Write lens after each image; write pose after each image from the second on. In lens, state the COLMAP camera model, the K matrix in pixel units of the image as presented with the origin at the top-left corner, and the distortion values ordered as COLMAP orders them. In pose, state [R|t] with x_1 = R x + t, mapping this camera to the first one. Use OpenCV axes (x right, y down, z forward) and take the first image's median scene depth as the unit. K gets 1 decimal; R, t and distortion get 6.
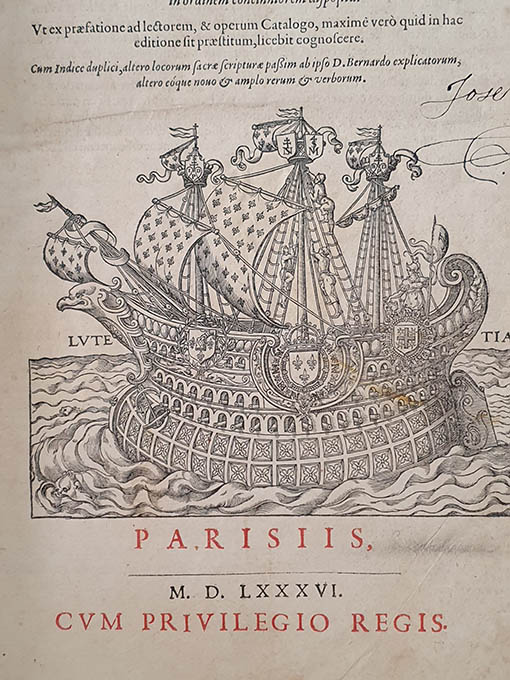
lens RADIAL K [[510.0, 0, 252.7], [0, 510.0, 334.7], [0, 0, 1]] dist [0.005391, -0.019569]
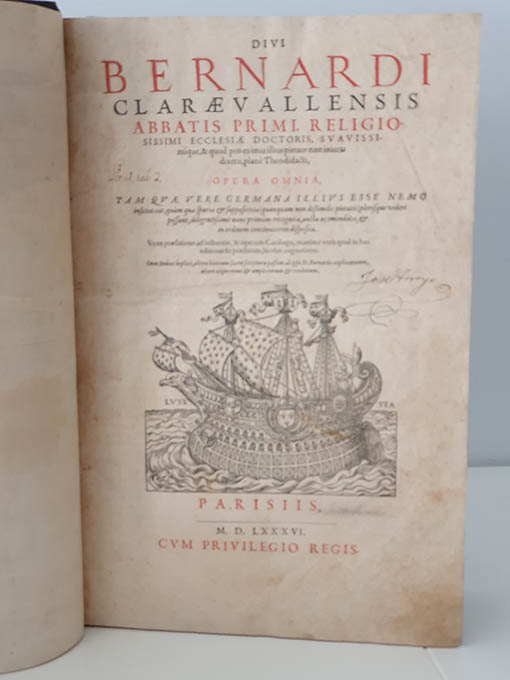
lens RADIAL K [[1034.5, 0, 255.3], [0, 1034.5, 340.7], [0, 0, 1]] dist [-0.144092, 0.000000]
pose [[0.996360, 0.015271, -0.083870, 0.306207], [-0.008112, 0.996344, 0.085045, -0.558357], [0.084862, -0.084055, 0.992841, -2.860121]]
